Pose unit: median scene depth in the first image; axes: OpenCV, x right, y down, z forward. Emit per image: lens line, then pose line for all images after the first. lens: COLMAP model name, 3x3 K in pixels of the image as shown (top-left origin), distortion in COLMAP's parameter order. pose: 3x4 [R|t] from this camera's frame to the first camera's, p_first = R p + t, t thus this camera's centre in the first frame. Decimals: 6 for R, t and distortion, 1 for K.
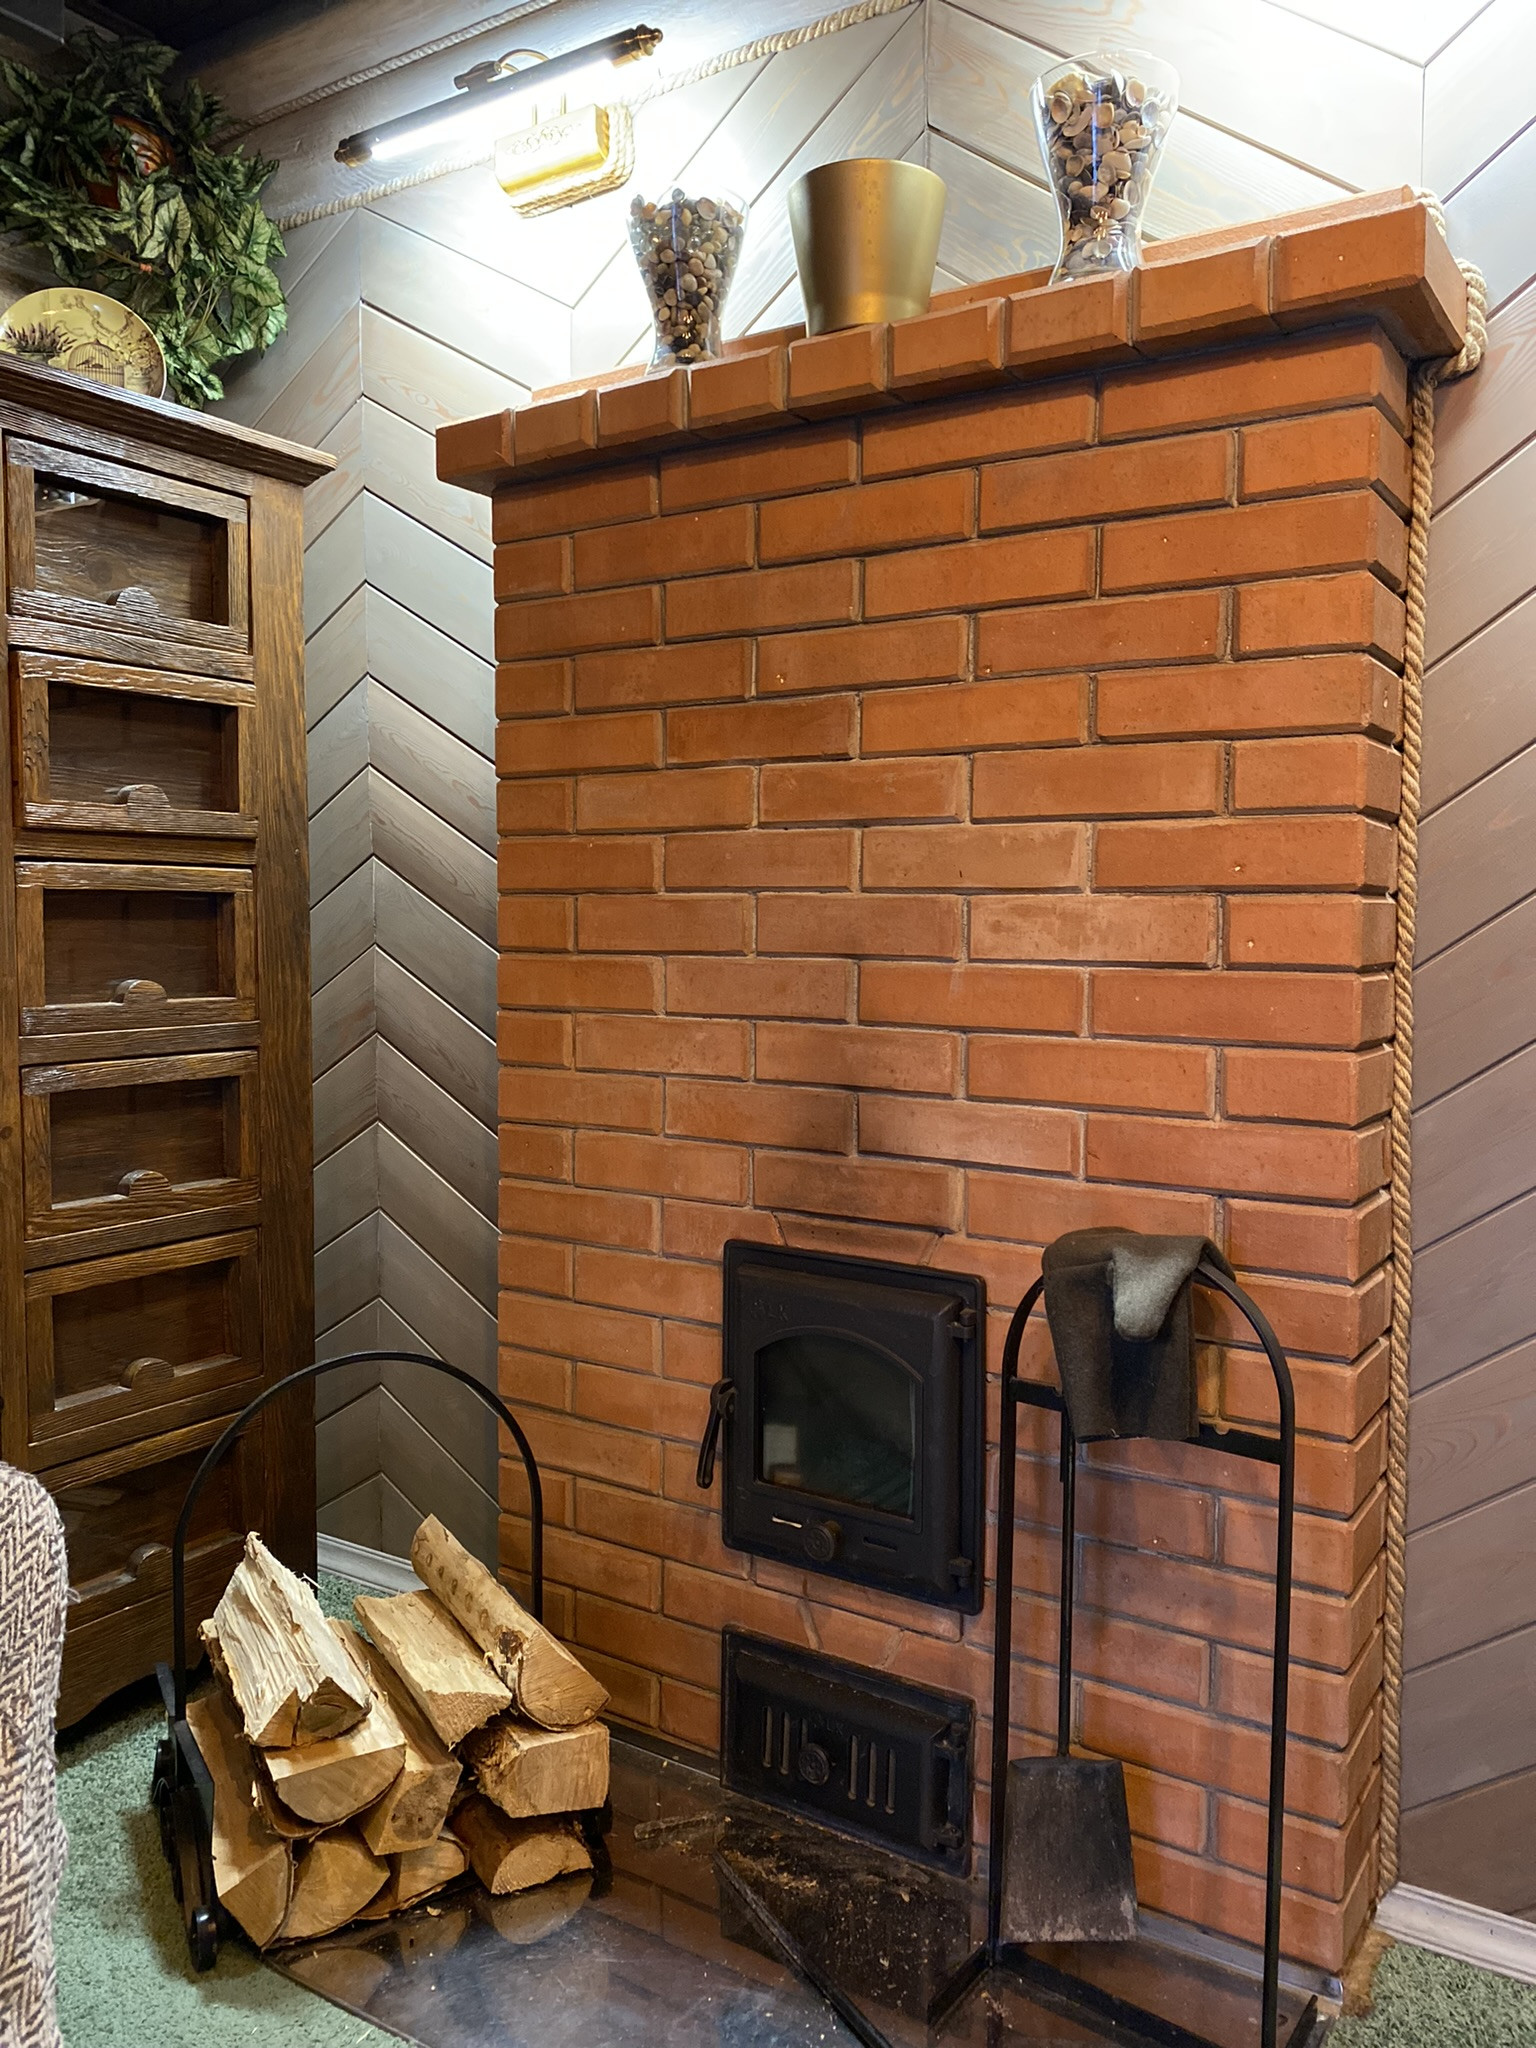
lens RADIAL K [[1557.5, 0, 785.0], [0, 1557.5, 1019.8], [0, 0, 1]] dist [0.007532, 0.013211]
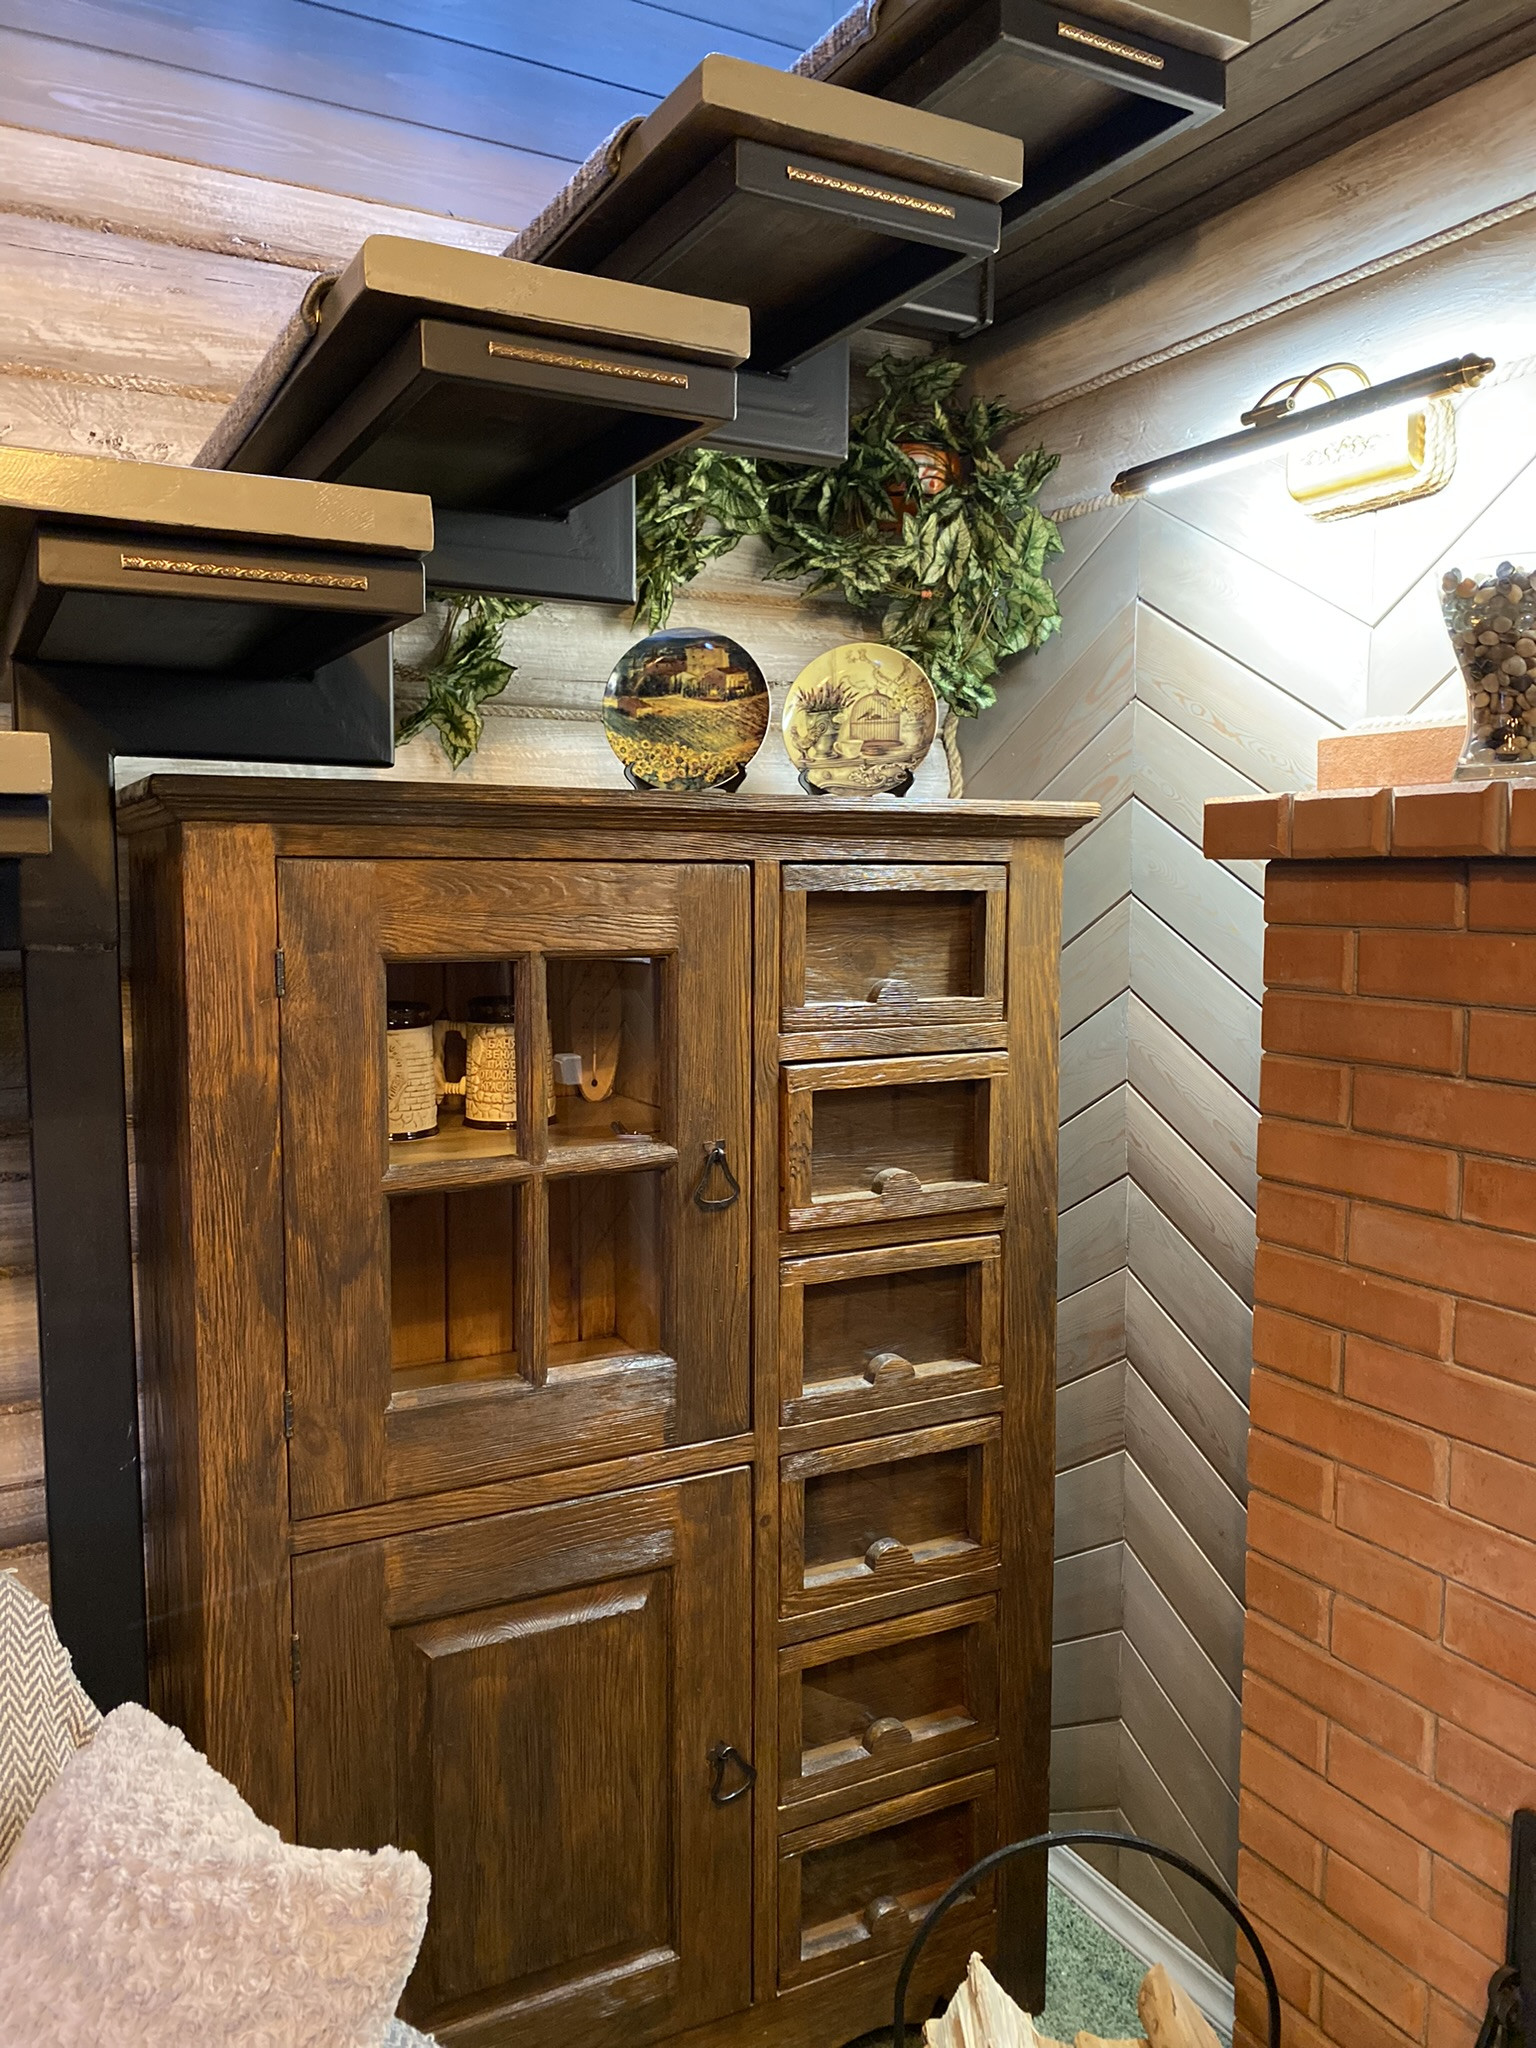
lens RADIAL K [[1557.5, 0, 803.4], [0, 1557.5, 1036.2], [0, 0, 1]] dist [0.007532, 0.013211]
pose [[0.884966, 0.041509, -0.463803, -0.003553], [-0.026513, 0.998895, 0.038810, -0.262458], [0.464901, -0.022049, 0.885088, 0.082287]]
